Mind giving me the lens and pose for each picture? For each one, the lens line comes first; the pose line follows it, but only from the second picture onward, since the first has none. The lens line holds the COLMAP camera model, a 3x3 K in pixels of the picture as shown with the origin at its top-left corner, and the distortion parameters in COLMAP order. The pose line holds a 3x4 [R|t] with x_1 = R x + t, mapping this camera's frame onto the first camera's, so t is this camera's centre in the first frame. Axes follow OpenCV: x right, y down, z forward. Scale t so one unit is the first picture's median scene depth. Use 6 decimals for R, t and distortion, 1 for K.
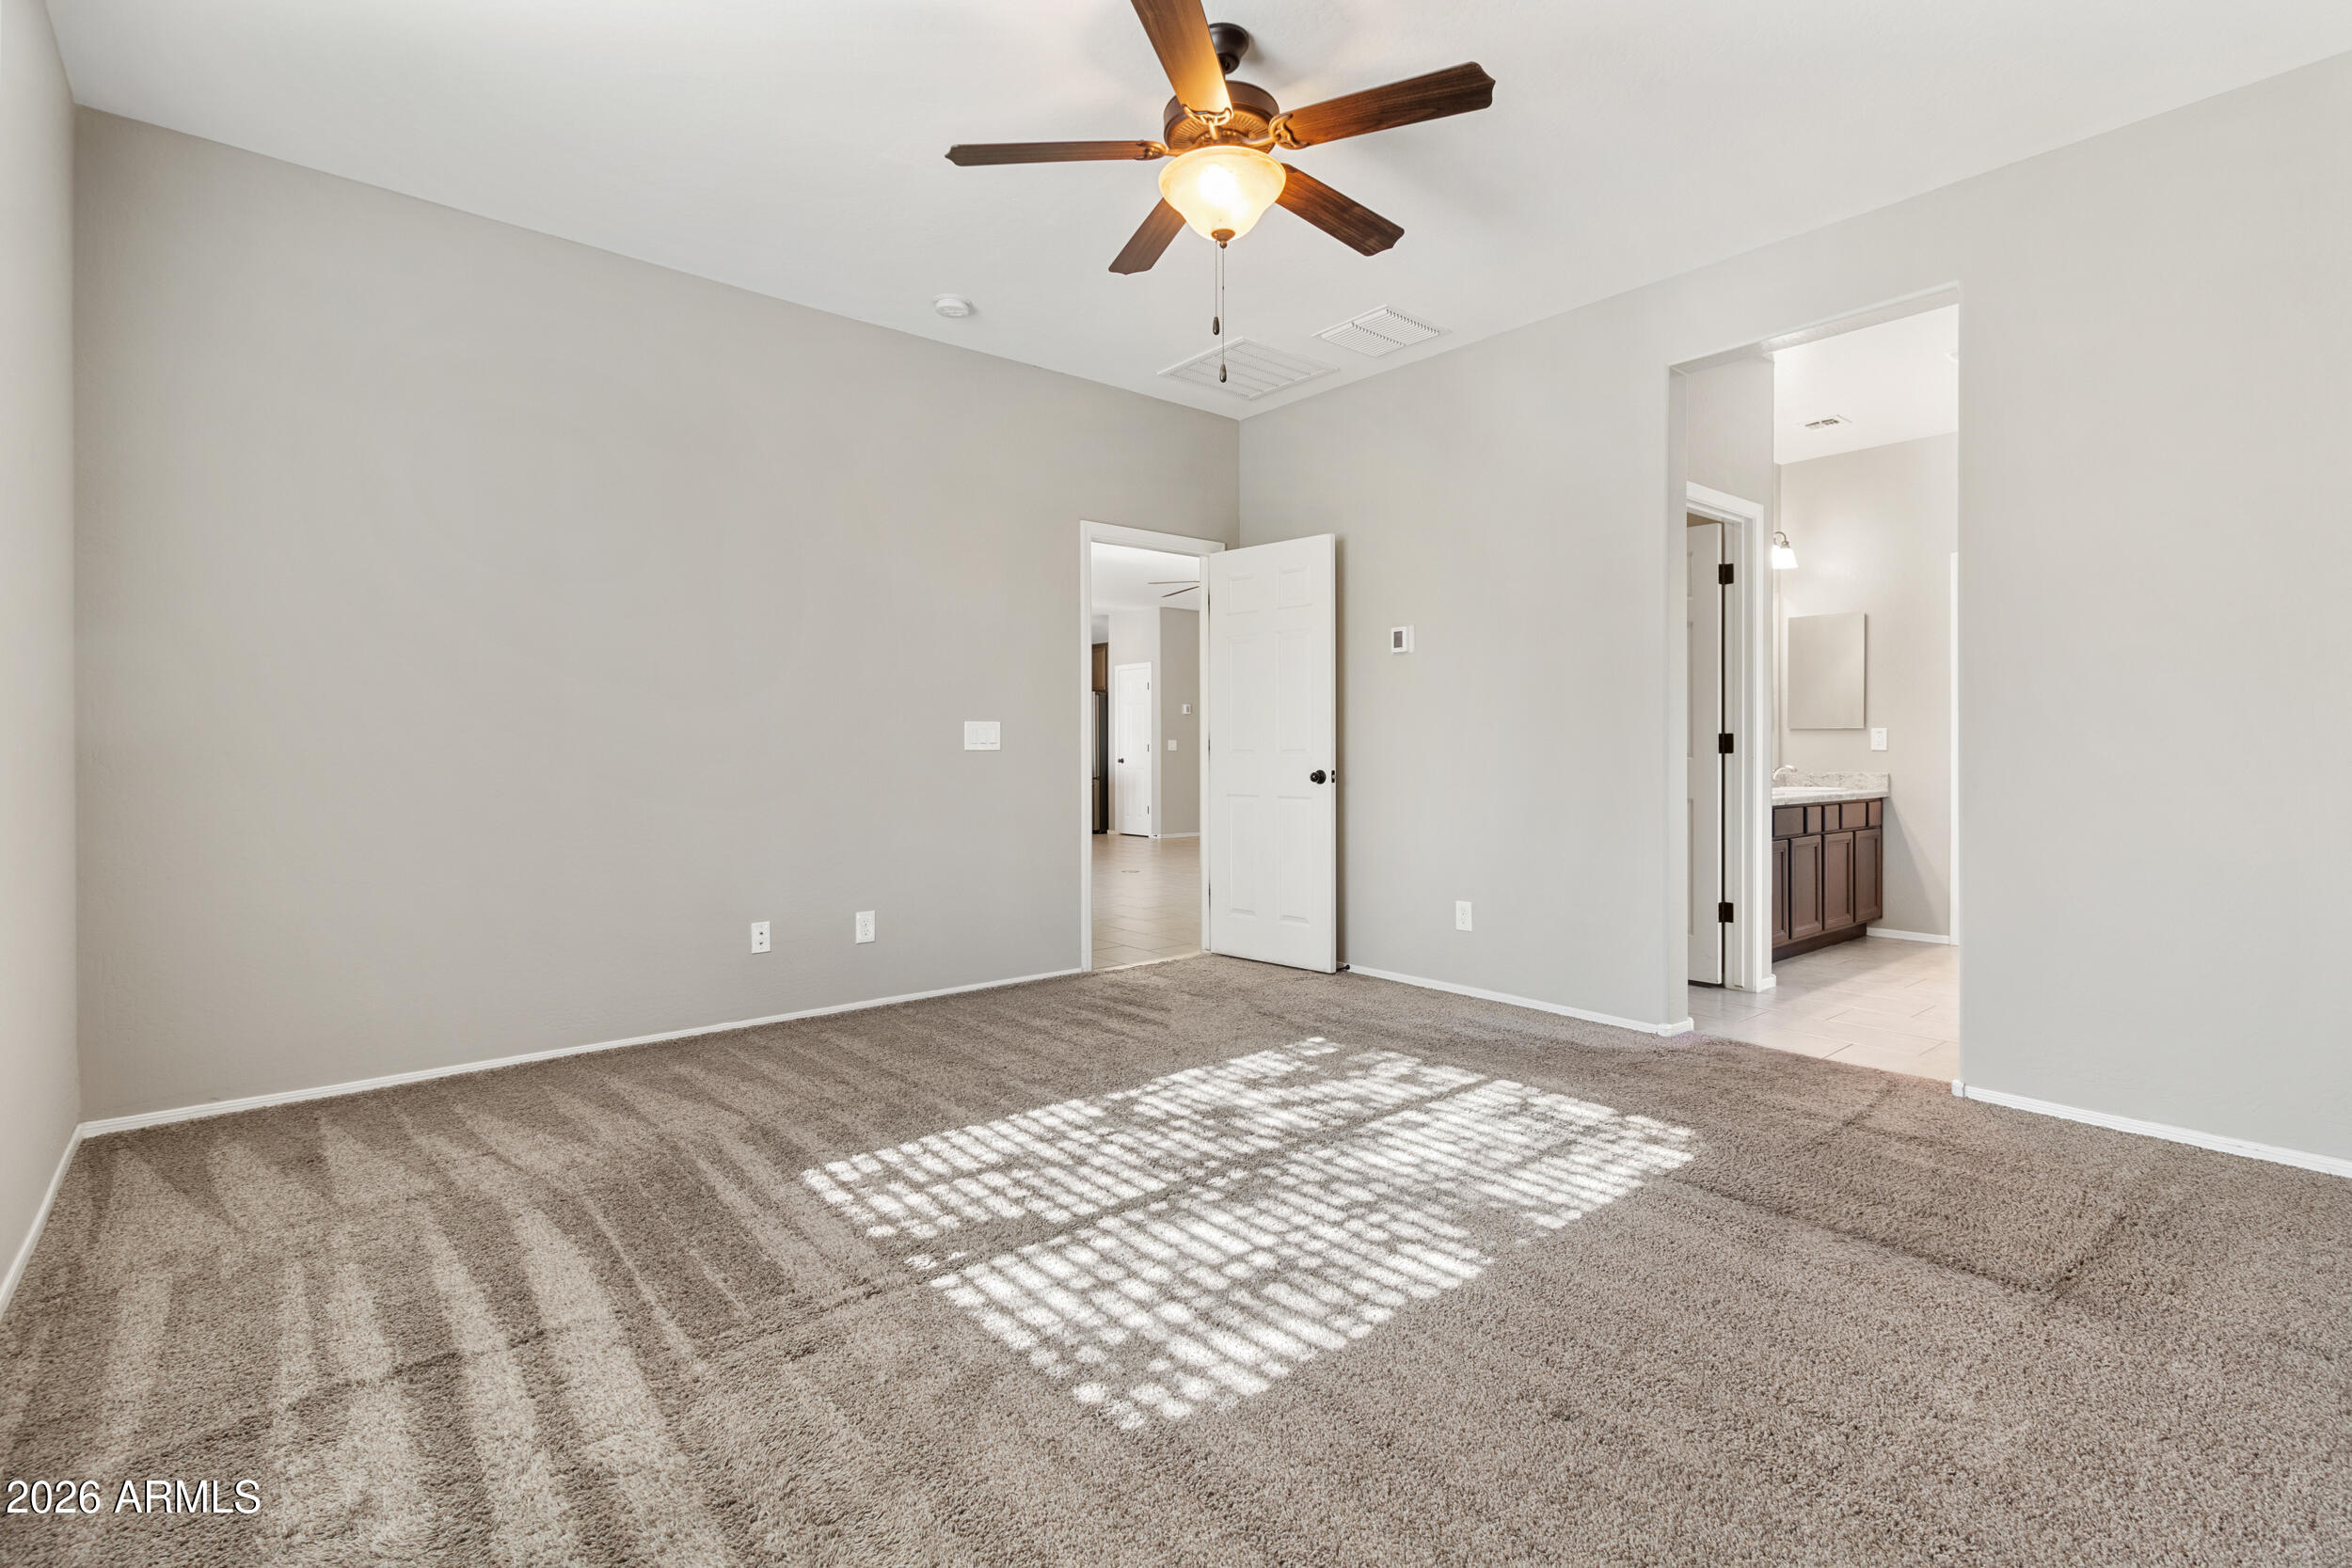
lens RADIAL K [[1095.4, 0, 1176.9], [0, 1095.4, 772.0], [0, 0, 1]] dist [0.000198, -0.000188]
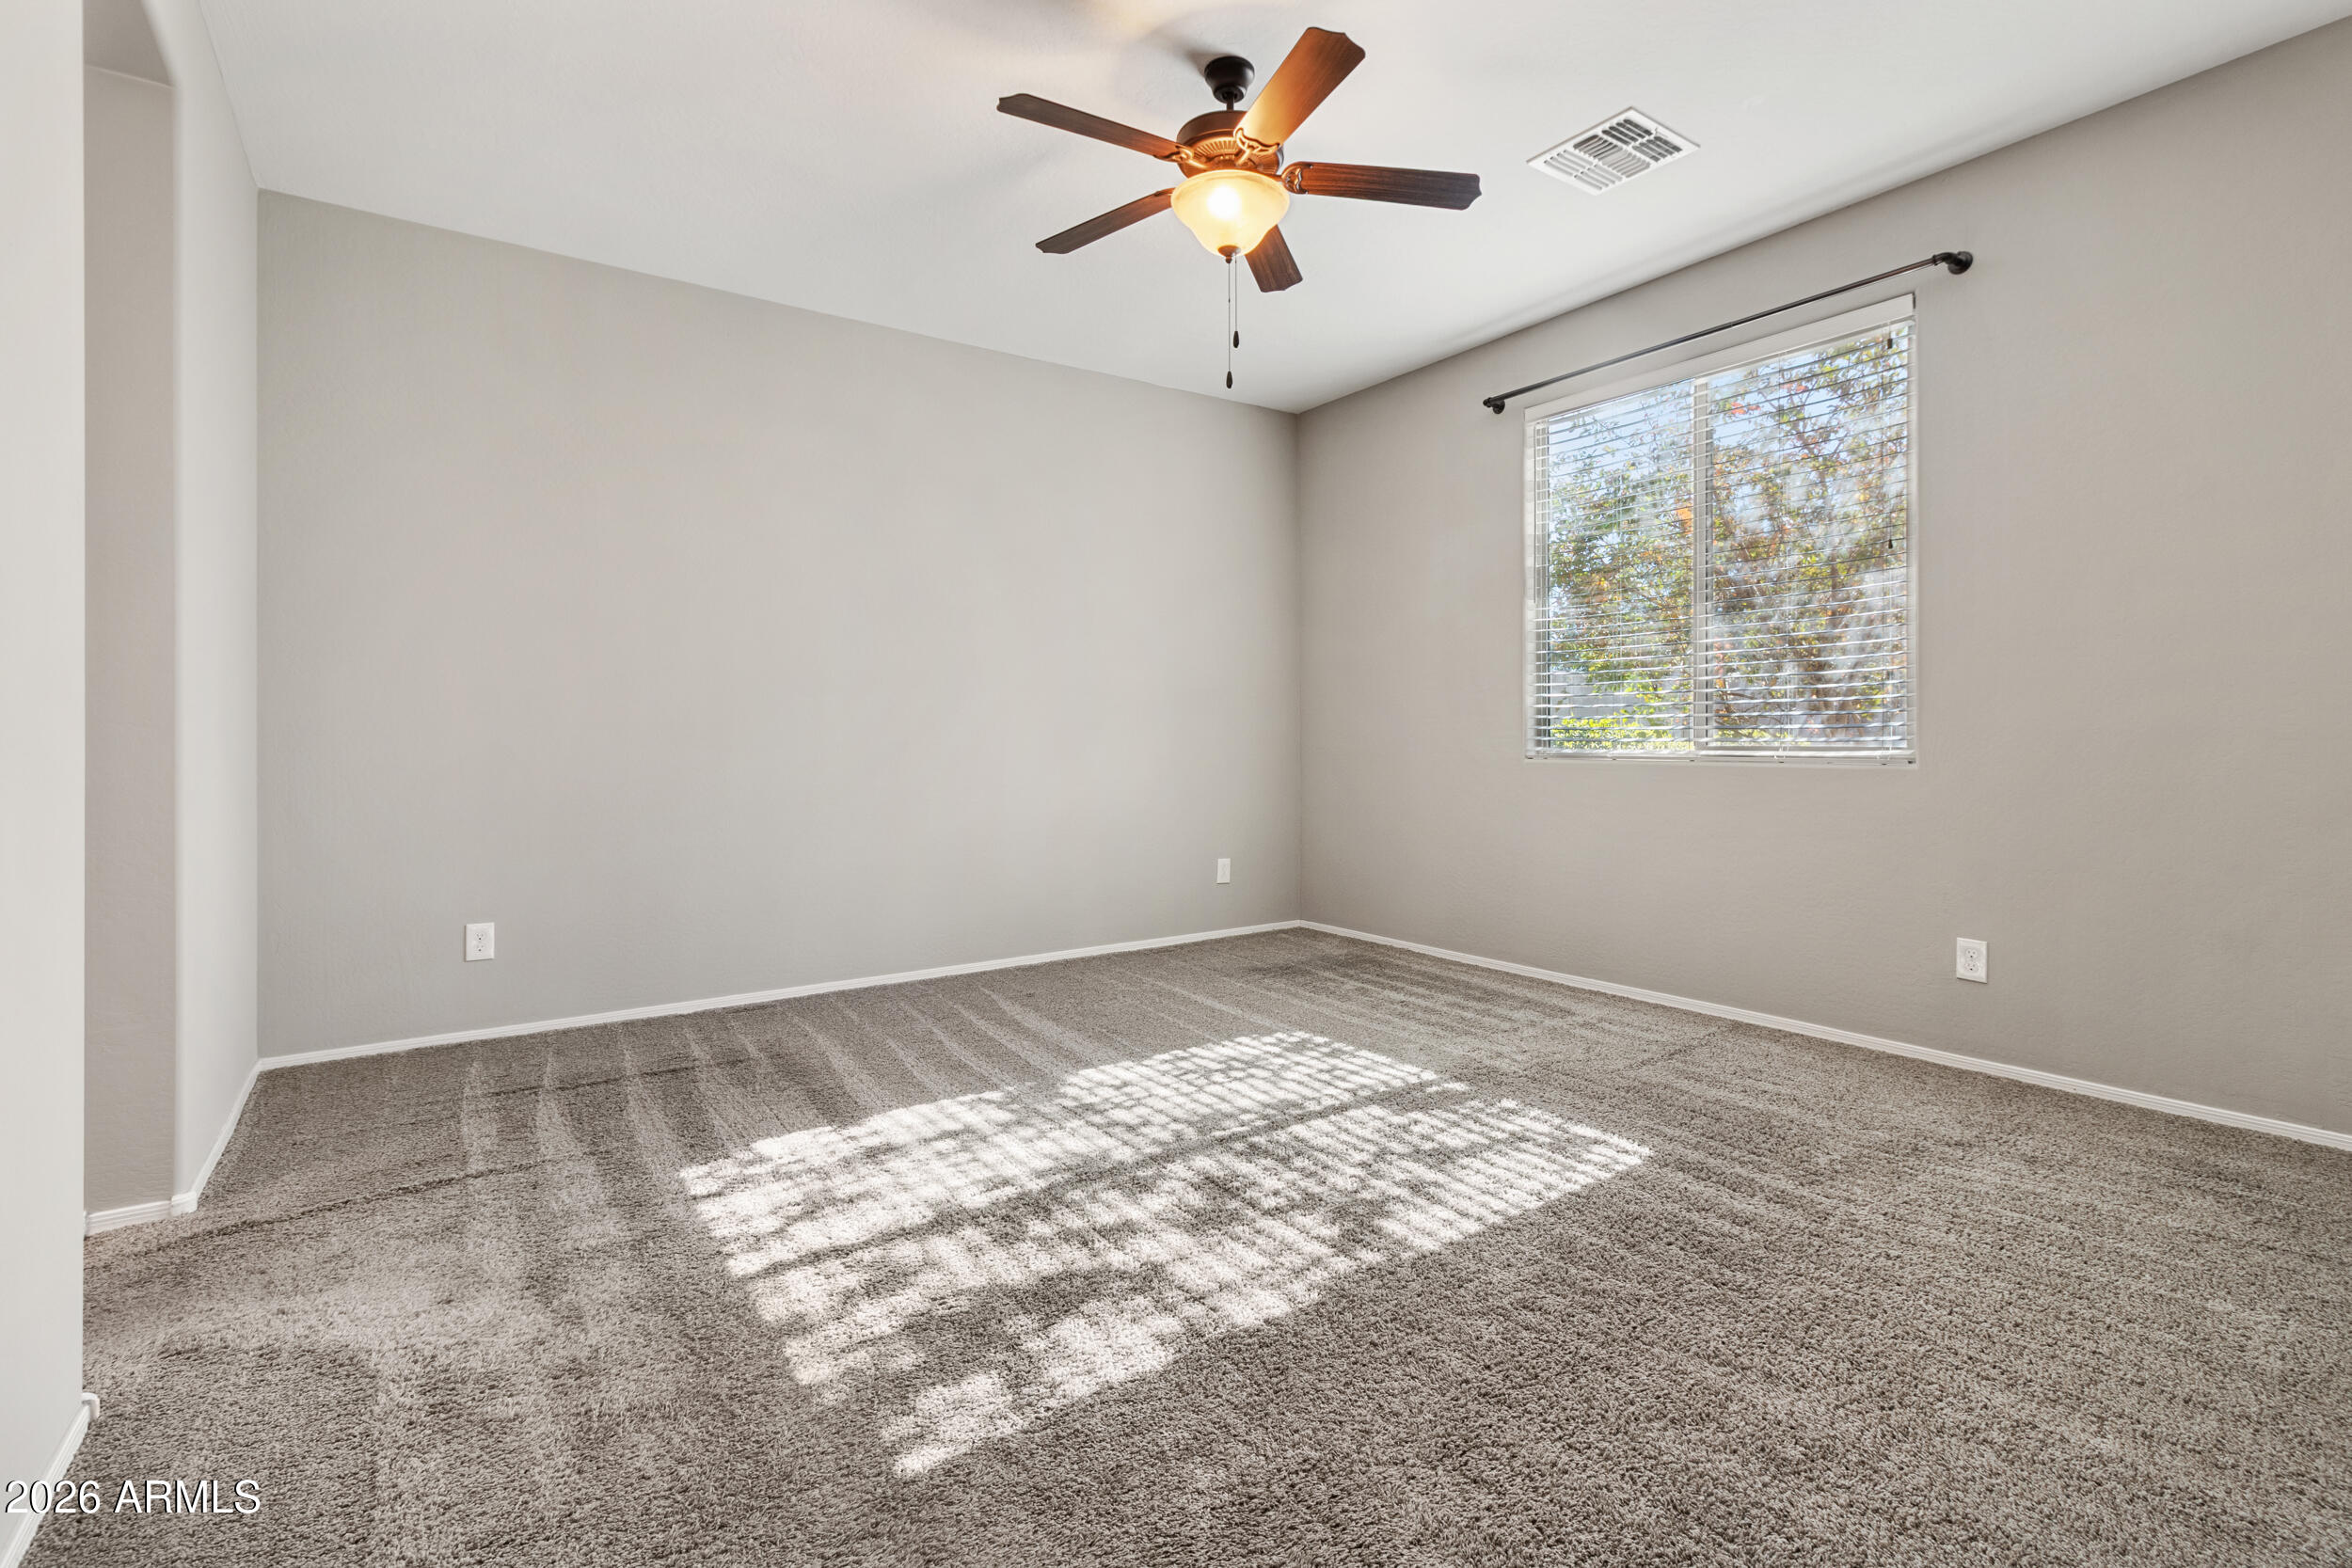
lens RADIAL K [[1095.4, 0, 1172.3], [0, 1095.4, 740.7], [0, 0, 1]] dist [0.000198, -0.000188]
pose [[-0.994908, 0.006909, 0.100549, -0.007690], [0.008981, 0.999756, 0.020172, -0.032859], [-0.100385, 0.020973, -0.994728, 2.023075]]
